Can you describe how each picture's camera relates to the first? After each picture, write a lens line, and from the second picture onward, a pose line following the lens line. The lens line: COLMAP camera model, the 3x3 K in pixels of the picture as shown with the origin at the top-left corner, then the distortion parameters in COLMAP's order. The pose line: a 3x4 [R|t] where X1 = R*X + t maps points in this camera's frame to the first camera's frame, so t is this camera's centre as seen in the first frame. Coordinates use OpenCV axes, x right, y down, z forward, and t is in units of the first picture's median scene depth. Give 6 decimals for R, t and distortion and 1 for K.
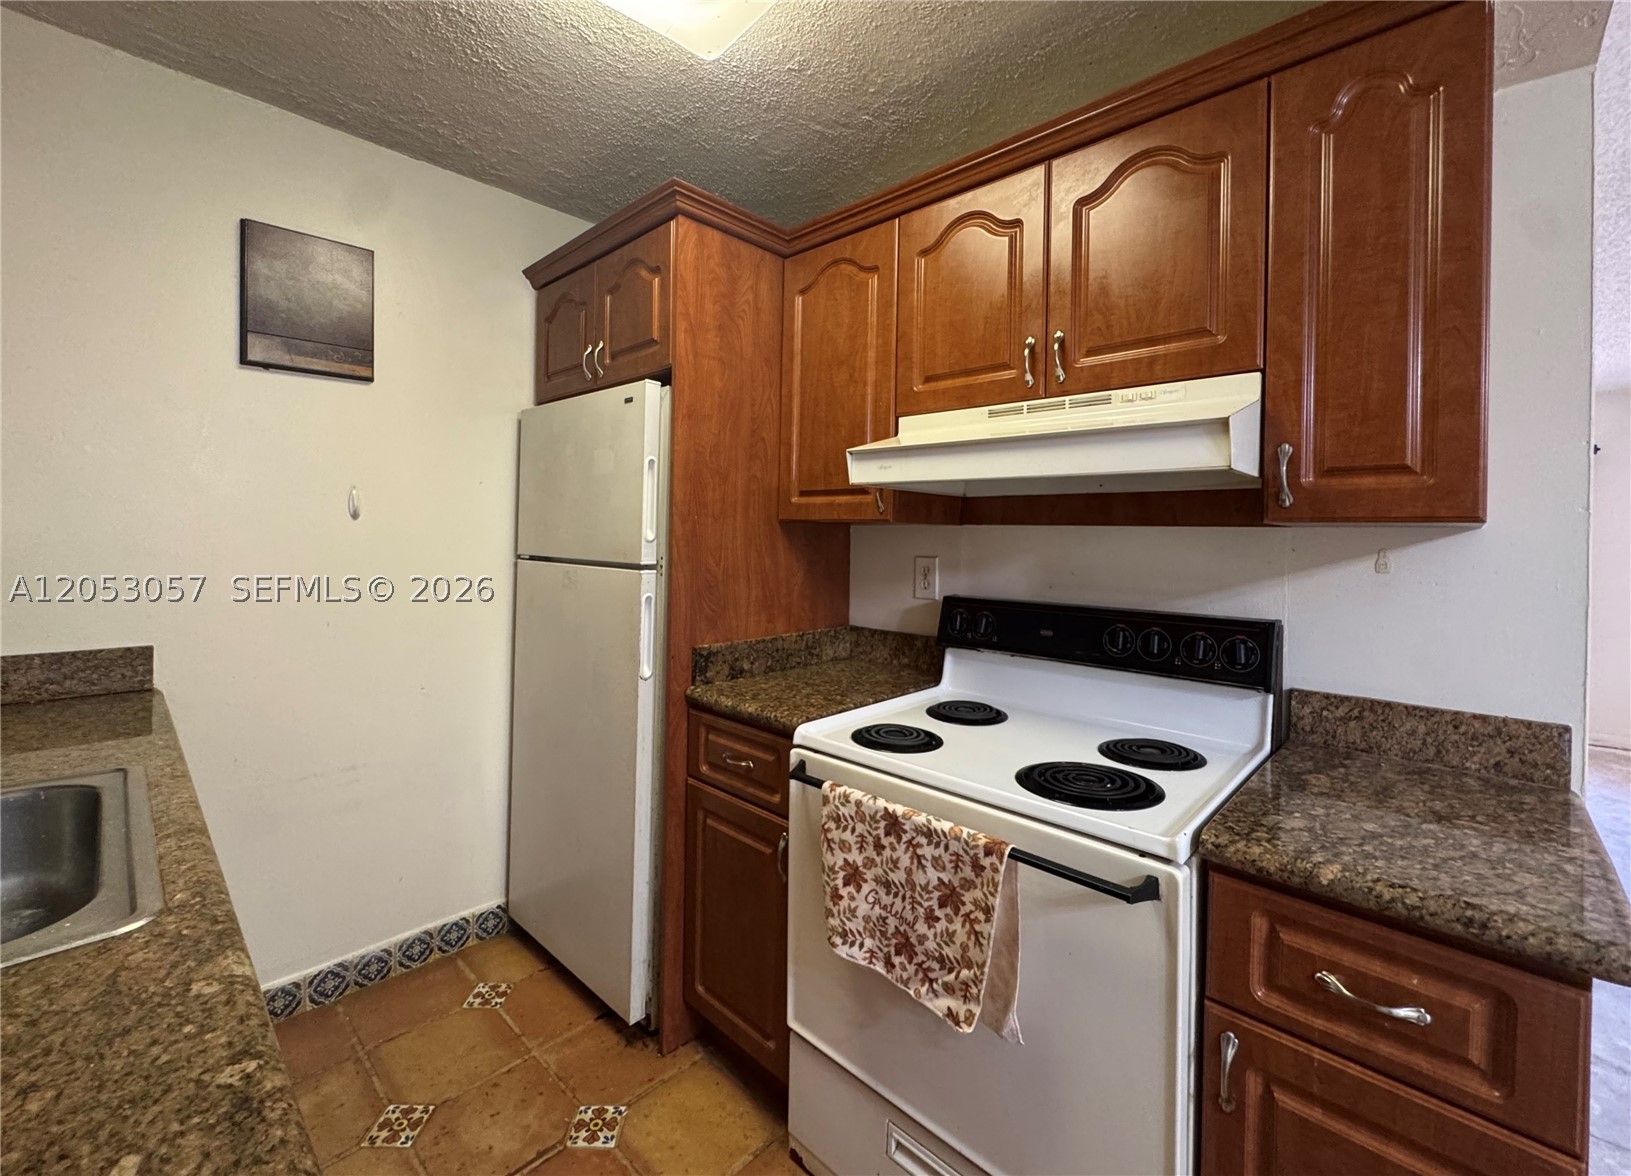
lens RADIAL K [[680.0, 0, 811.3], [0, 680.0, 532.4], [0, 0, 1]] dist [-0.003672, -0.000516]
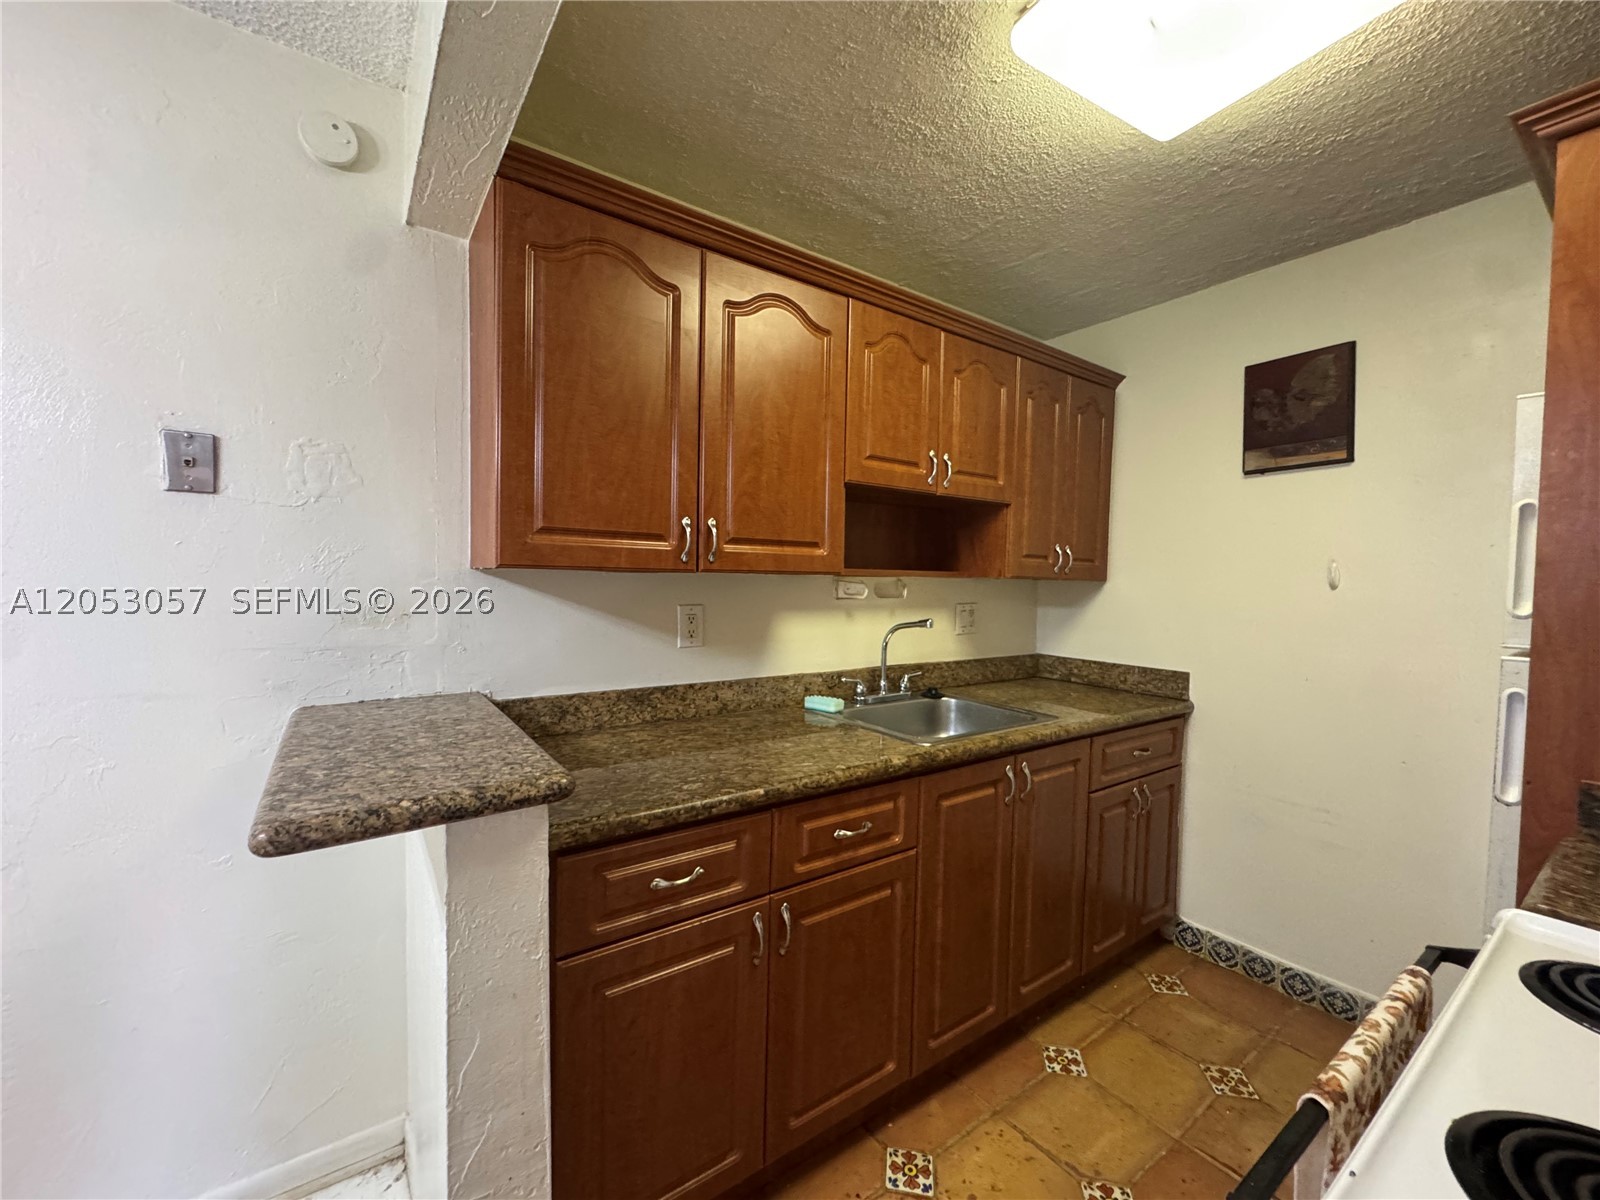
lens RADIAL K [[639.8, 0, 799.2], [0, 639.8, 600.6], [0, 0, 1]] dist [-0.003555, 0.000078]
pose [[-0.197583, 0.011982, -0.980213, 0.560166], [-0.017068, 0.999732, 0.015661, -0.002861], [0.980137, 0.019824, -0.197326, 0.370922]]
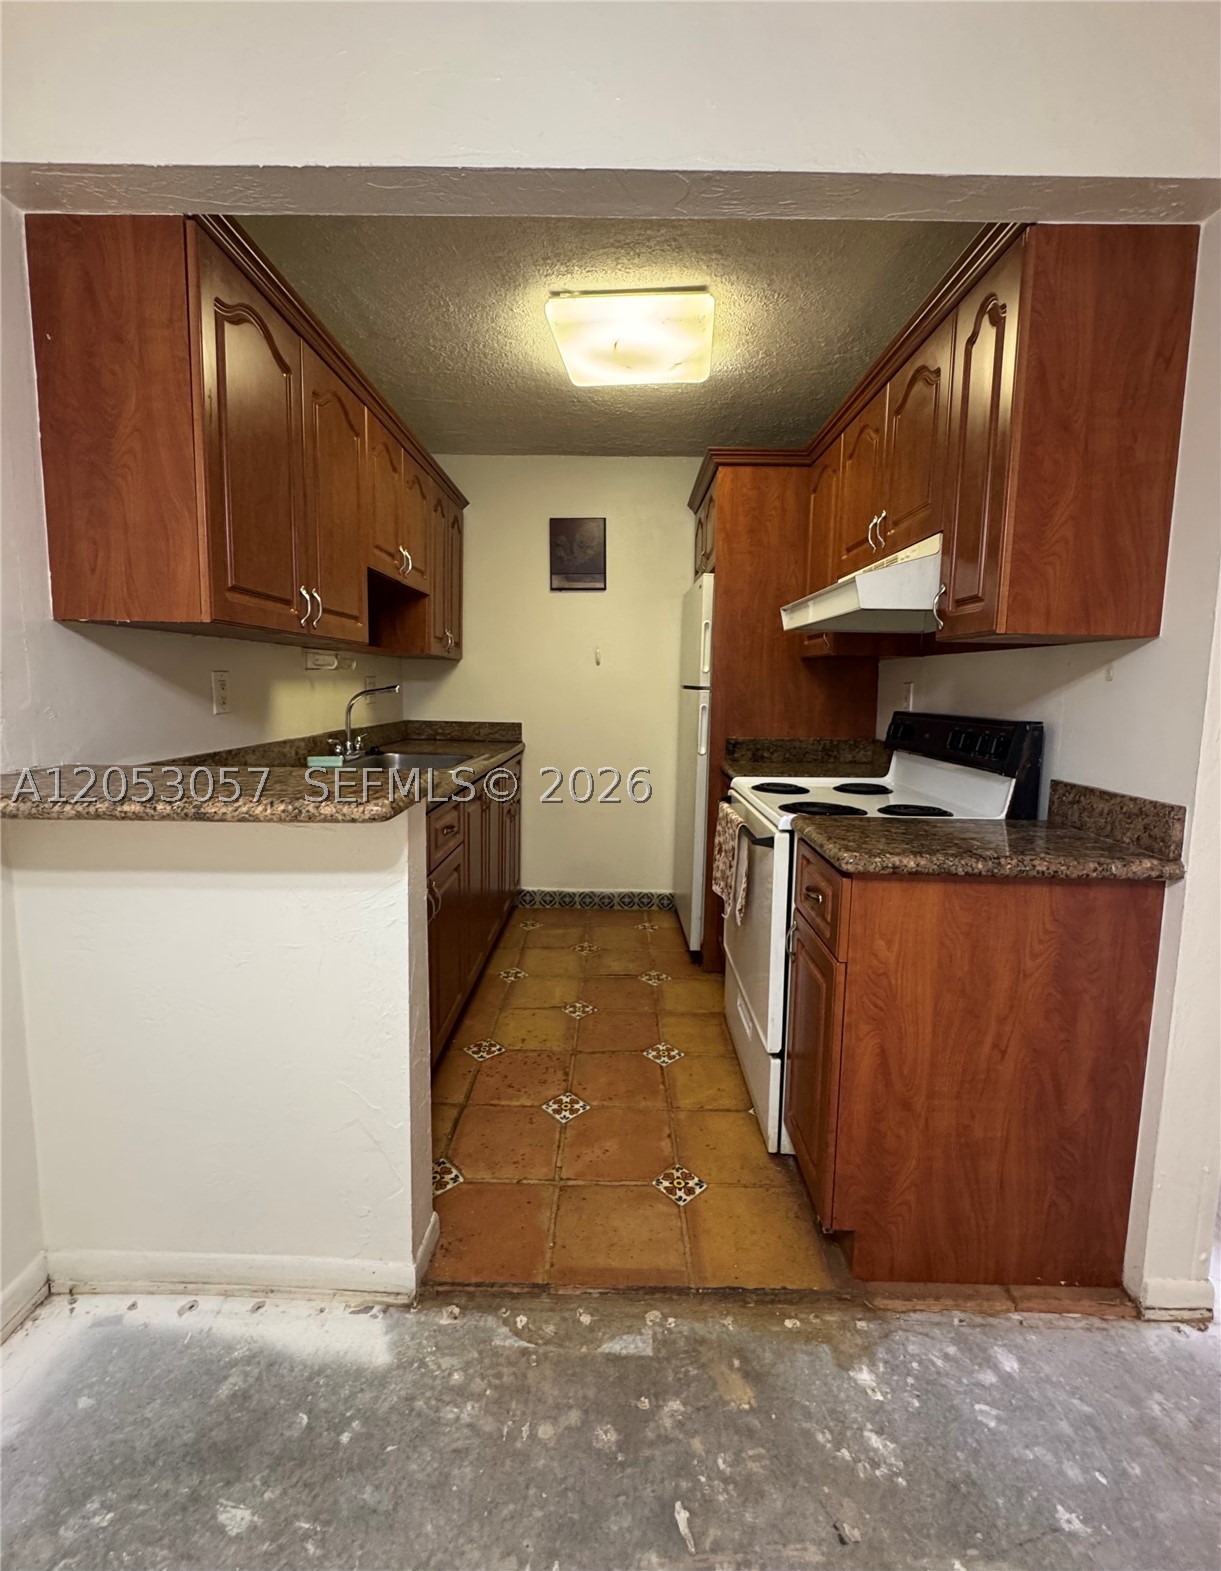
lens RADIAL K [[692.1, 0, 606.2], [0, 692.1, 755.9], [0, 0, 1]] dist [0.004573, 0.000113]
pose [[0.675871, 0.068136, -0.733863, 0.829150], [0.000014, 0.995716, 0.092460, 0.057477], [0.737020, -0.062502, 0.672975, -0.319632]]
